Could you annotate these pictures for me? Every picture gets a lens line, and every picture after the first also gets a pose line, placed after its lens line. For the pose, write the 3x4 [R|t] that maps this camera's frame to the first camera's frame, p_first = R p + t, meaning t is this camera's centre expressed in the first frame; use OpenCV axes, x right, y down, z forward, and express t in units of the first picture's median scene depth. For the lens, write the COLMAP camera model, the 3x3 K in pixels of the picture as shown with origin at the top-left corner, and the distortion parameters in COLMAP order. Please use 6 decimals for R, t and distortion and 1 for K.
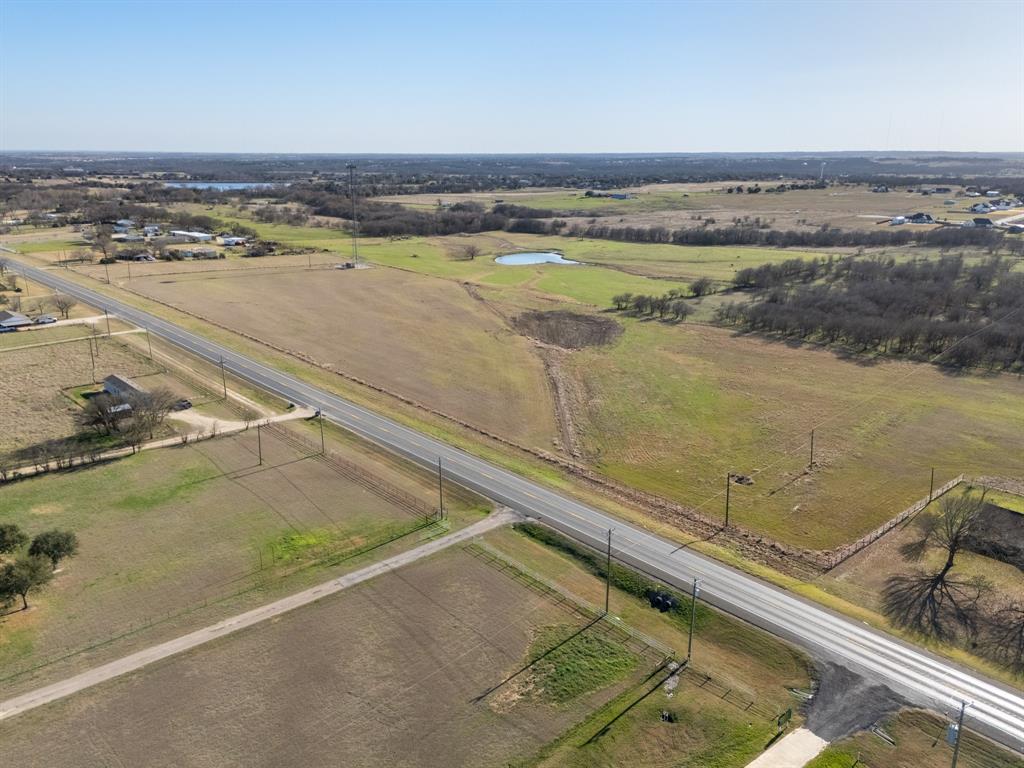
lens RADIAL K [[767.5, 0, 512.0], [0, 767.5, 384.0], [0, 0, 1]] dist [0.038496, -0.010361]
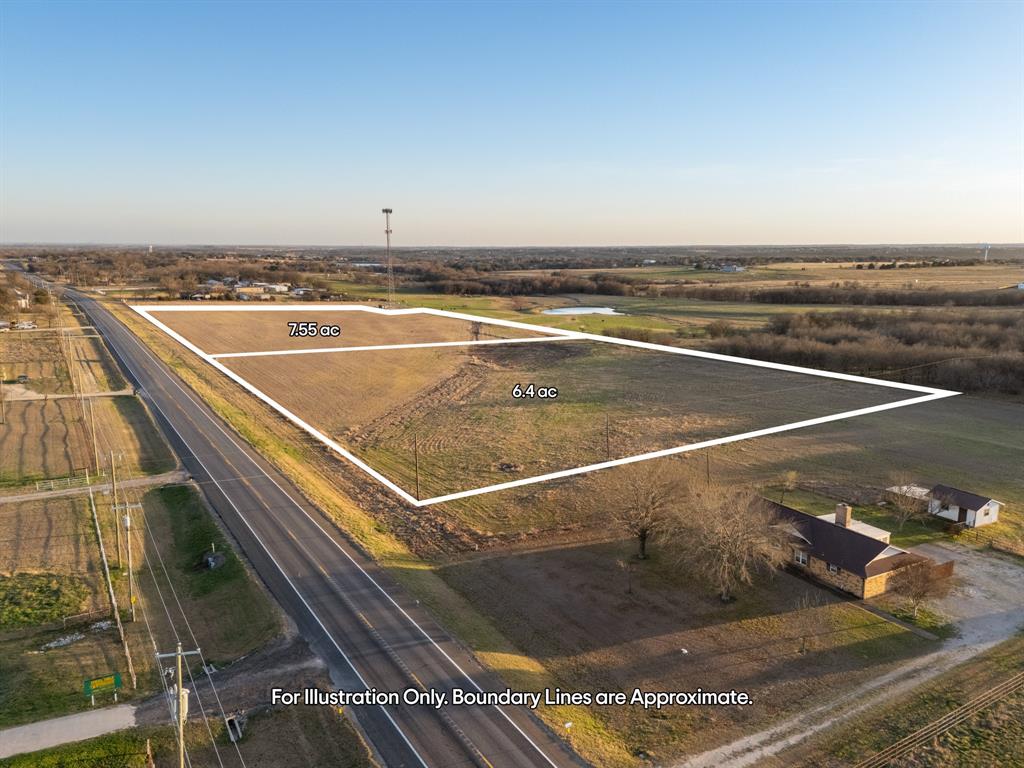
lens RADIAL K [[753.0, 0, 512.0], [0, 753.0, 384.0], [0, 0, 1]] dist [0.069884, -0.059710]
pose [[0.980172, 0.034674, -0.195089, 0.100093], [-0.055988, 0.992914, -0.104823, 0.026295], [0.190072, 0.113667, 0.975168, 0.046903]]
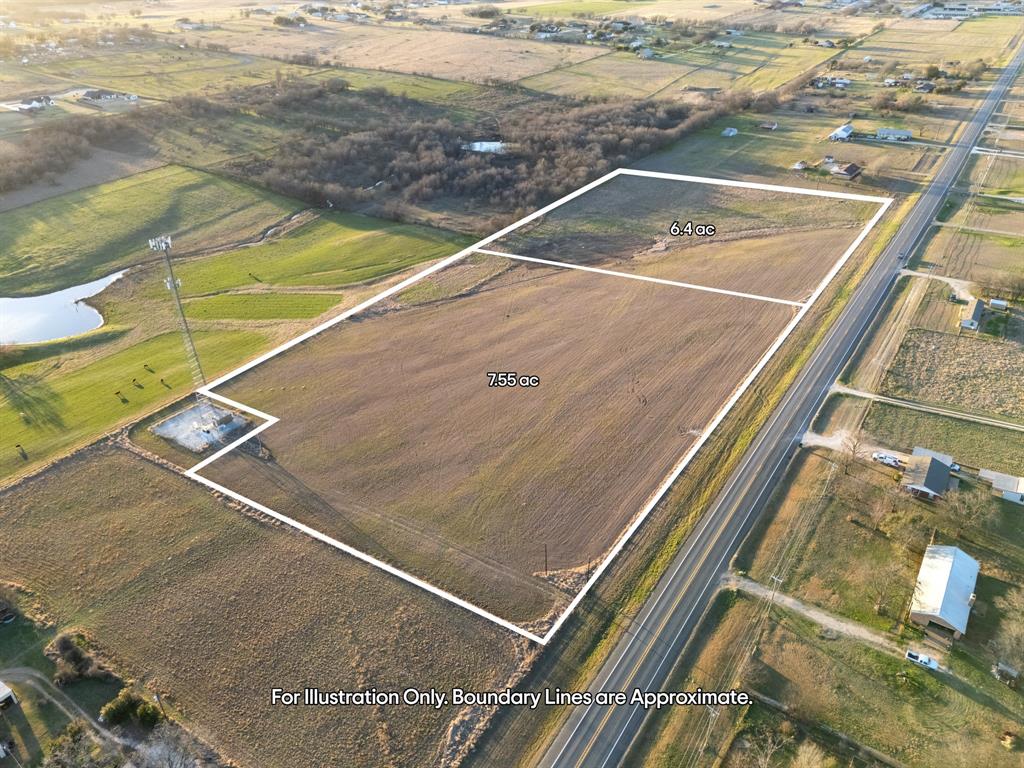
lens RADIAL K [[750.8, 0, 512.0], [0, 750.8, 384.0], [0, 0, 1]] dist [0.067405, -0.049812]
pose [[-0.235193, -0.501090, 0.832822, -0.434963], [0.281237, 0.785119, 0.551810, -0.258730], [-0.930371, 0.364002, -0.043729, 0.535079]]
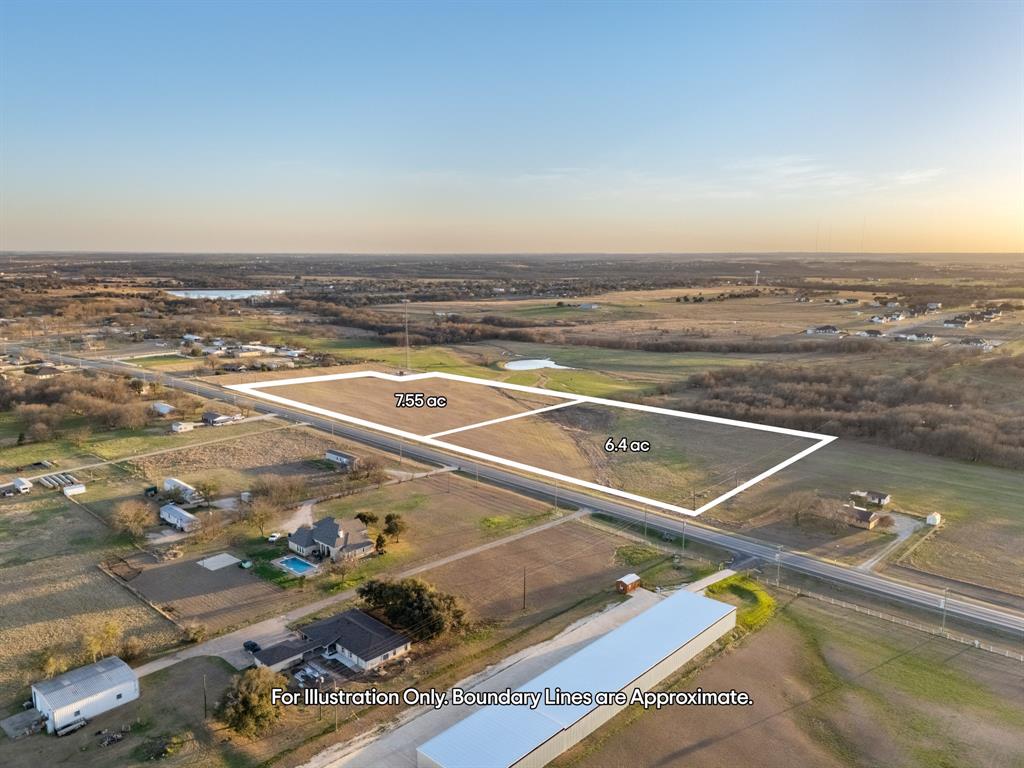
lens RADIAL K [[750.8, 0, 512.0], [0, 750.8, 384.0], [0, 0, 1]] dist [0.067405, -0.049812]
pose [[0.998471, -0.010333, 0.054310, -0.059497], [0.016705, 0.992848, -0.118209, 0.013703], [-0.052701, 0.118935, 0.991502, -0.192562]]
